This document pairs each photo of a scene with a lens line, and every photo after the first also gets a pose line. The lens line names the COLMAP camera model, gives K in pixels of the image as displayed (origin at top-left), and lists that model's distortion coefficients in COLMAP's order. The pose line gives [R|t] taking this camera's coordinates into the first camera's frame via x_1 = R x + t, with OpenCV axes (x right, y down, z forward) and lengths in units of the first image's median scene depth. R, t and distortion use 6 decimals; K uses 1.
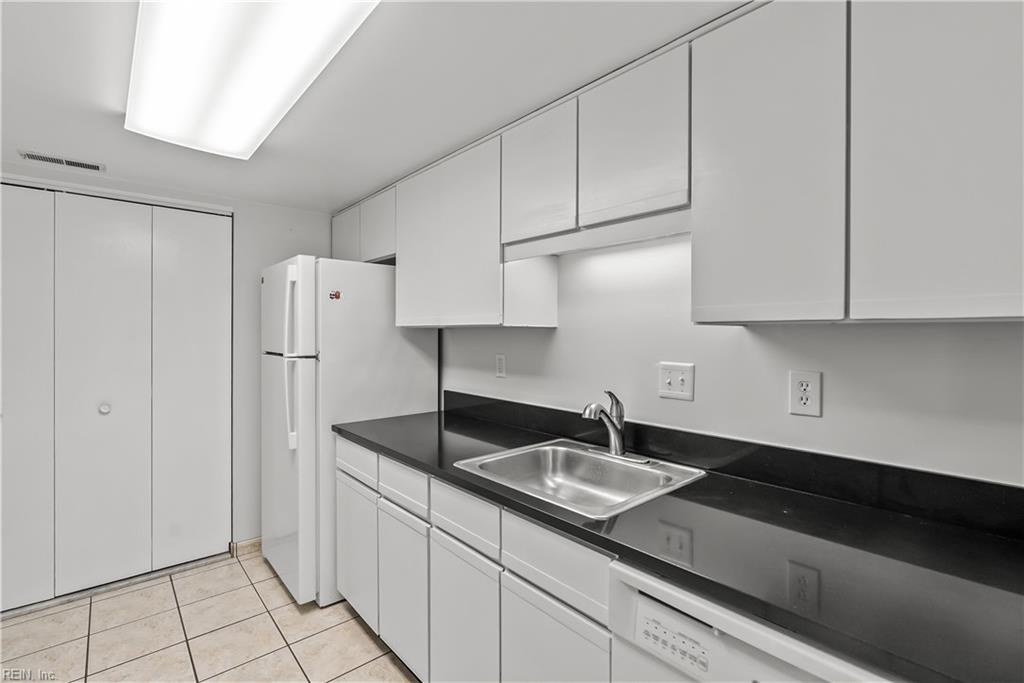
lens RADIAL K [[462.5, 0, 508.8], [0, 462.5, 337.2], [0, 0, 1]] dist [-0.011451, 0.003382]
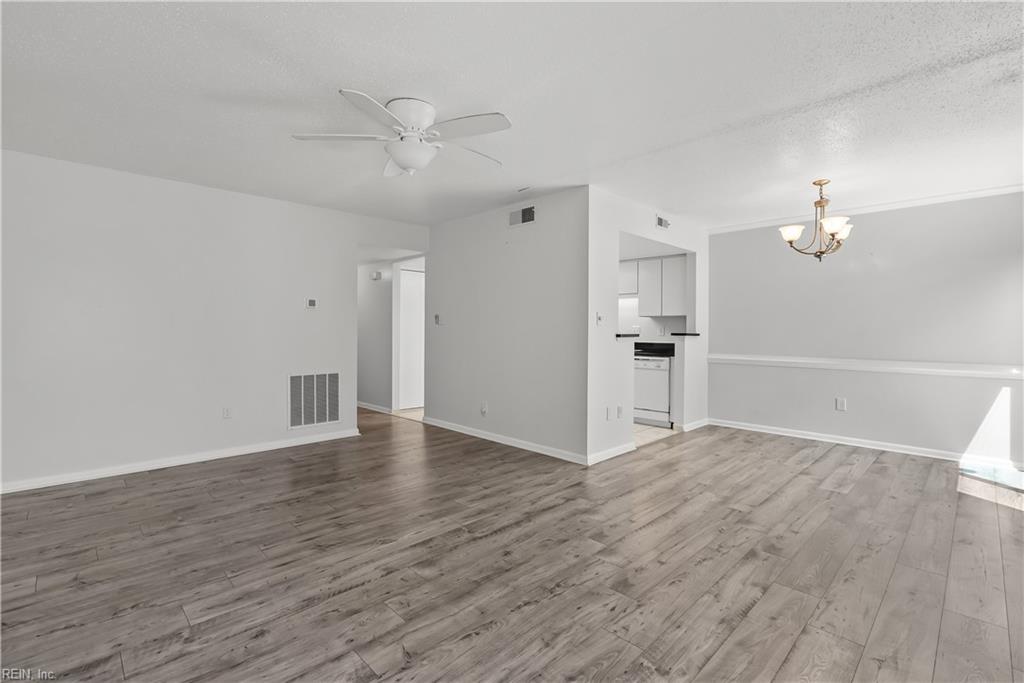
lens RADIAL K [[462.5, 0, 515.5], [0, 462.5, 337.3], [0, 0, 1]] dist [-0.011451, 0.003382]
pose [[0.998331, -0.000608, 0.057755, -0.721400], [0.000098, 0.999961, 0.008823, 0.088439], [-0.057758, -0.008802, 0.998292, -2.324589]]
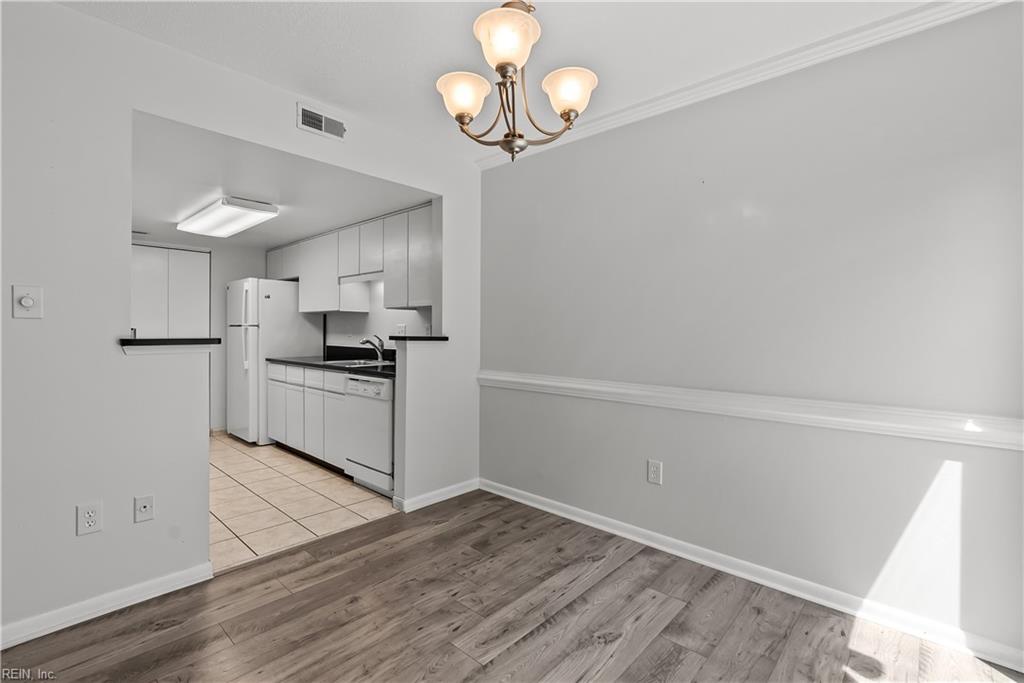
lens RADIAL K [[462.5, 0, 511.2], [0, 462.5, 338.9], [0, 0, 1]] dist [-0.011451, 0.003382]
pose [[0.993959, 0.003496, 0.109700, 0.528640], [-0.004451, 0.999954, 0.008467, 0.083792], [-0.109665, -0.008904, 0.993929, -1.286468]]
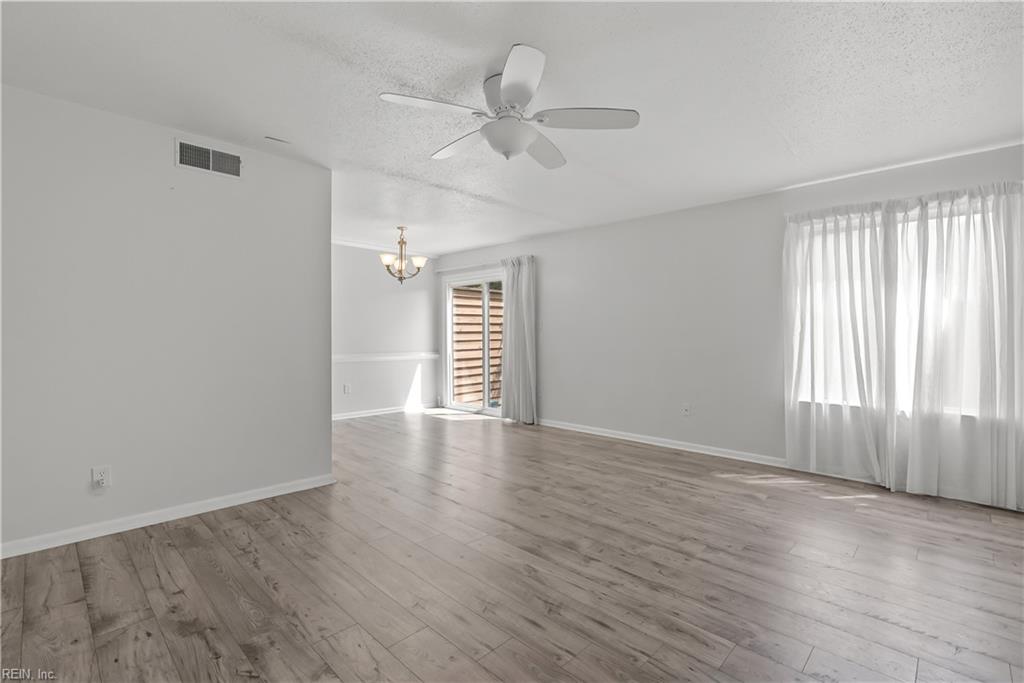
lens RADIAL K [[462.5, 0, 509.7], [0, 462.5, 334.0], [0, 0, 1]] dist [-0.011451, 0.003382]
pose [[-0.068578, -0.005767, 0.997629, -2.072772], [0.006141, 0.999962, 0.006203, 0.074429], [-0.997627, 0.006551, -0.068540, -0.974604]]
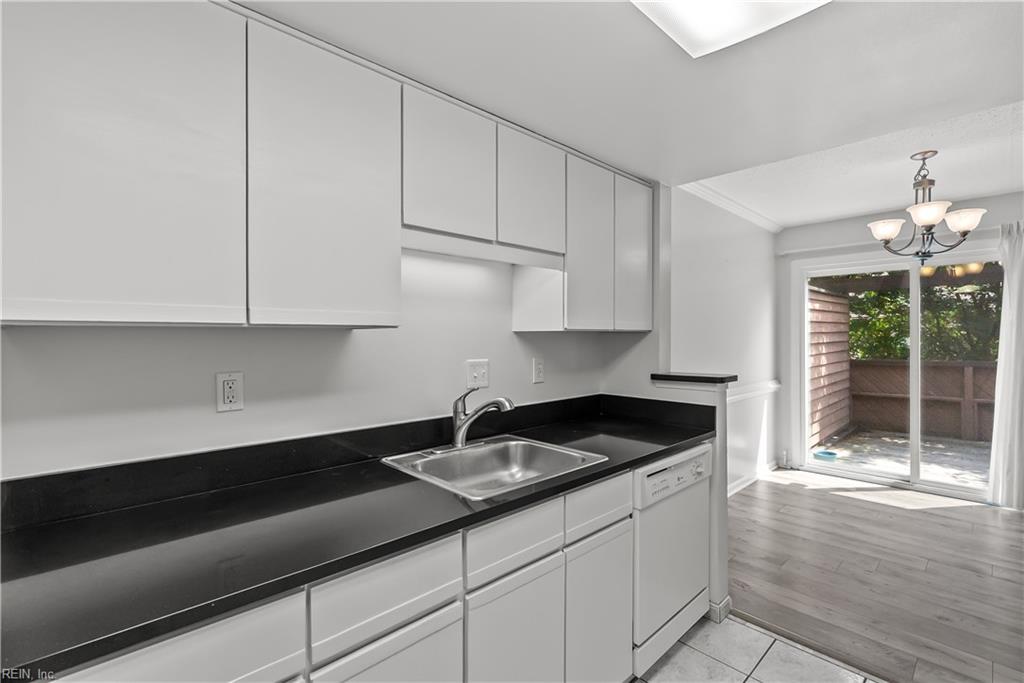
lens RADIAL K [[462.5, 0, 513.0], [0, 462.5, 339.5], [0, 0, 1]] dist [-0.011451, 0.003382]
pose [[-0.039457, -0.008753, 0.999183, -0.683696], [0.012948, 0.999873, 0.009270, -0.007785], [-0.999137, 0.013303, -0.039338, 0.715699]]
